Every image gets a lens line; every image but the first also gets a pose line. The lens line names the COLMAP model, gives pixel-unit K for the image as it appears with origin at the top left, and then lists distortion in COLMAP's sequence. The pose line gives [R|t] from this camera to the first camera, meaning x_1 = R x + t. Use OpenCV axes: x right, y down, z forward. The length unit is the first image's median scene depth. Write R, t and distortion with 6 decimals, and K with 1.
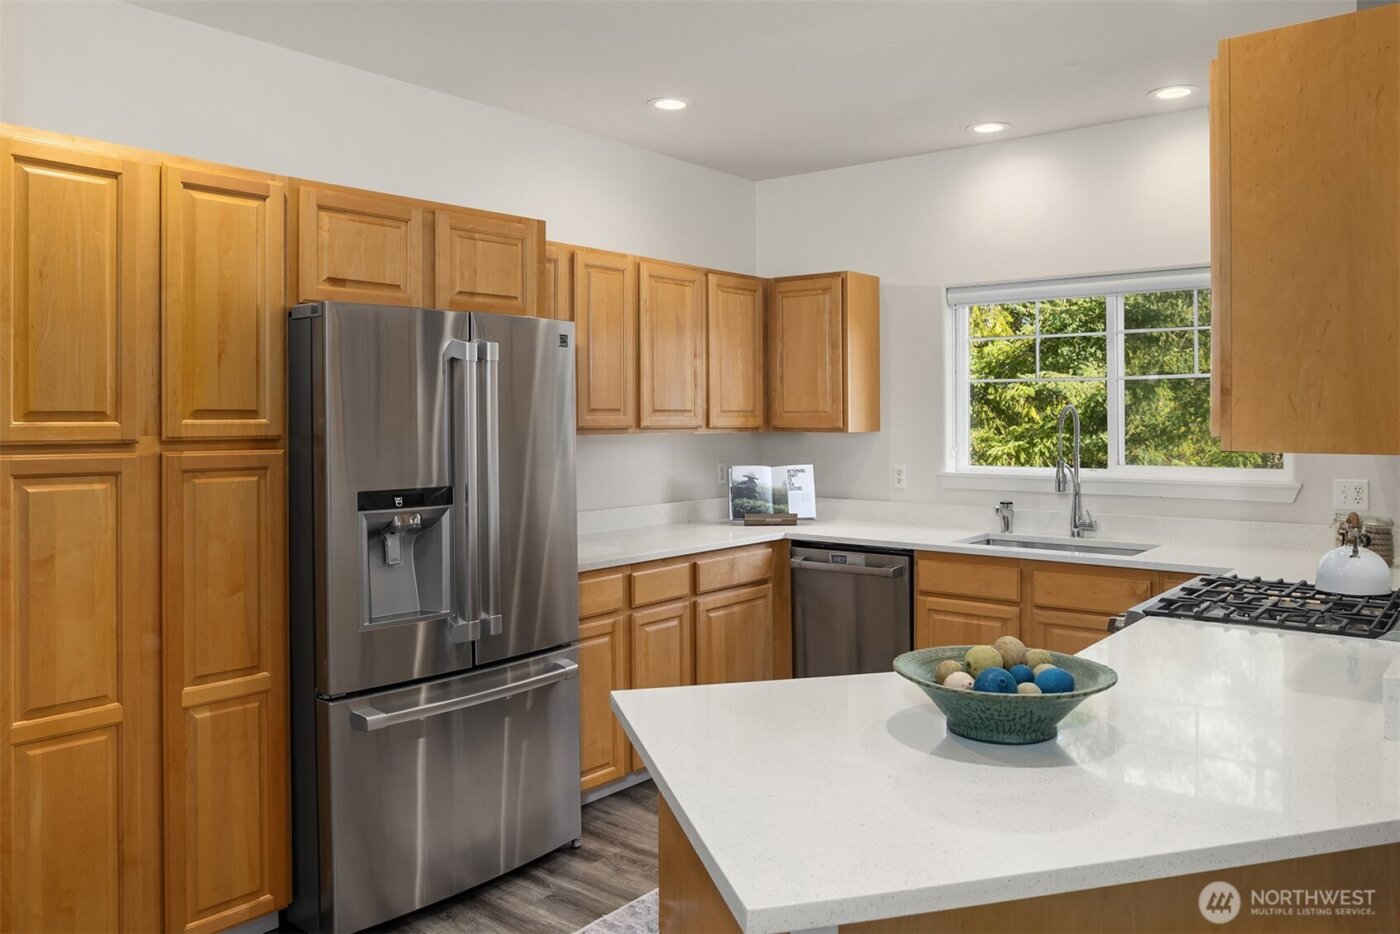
lens RADIAL K [[1011.4, 0, 698.2], [0, 1011.4, 420.9], [0, 0, 1]] dist [-0.003000, -0.002645]
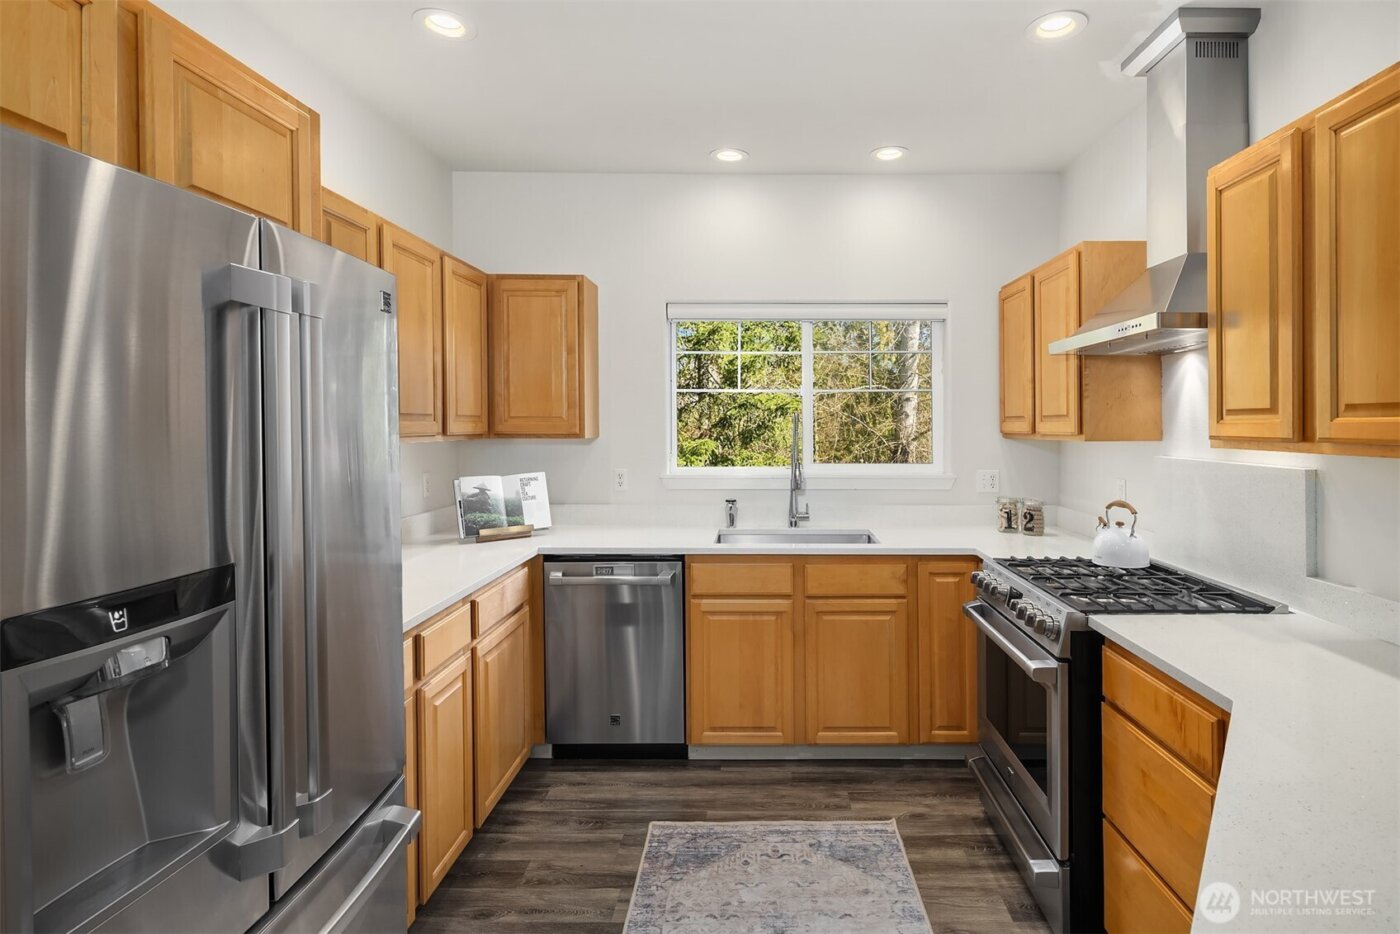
lens RADIAL K [[696.9, 0, 702.2], [0, 696.9, 427.1], [0, 0, 1]] dist [-0.003265, -0.000221]
pose [[0.803531, -0.002063, 0.595260, -0.167898], [0.003084, 0.999995, -0.000699, 0.001377], [-0.595255, 0.002397, 0.803533, 0.390530]]
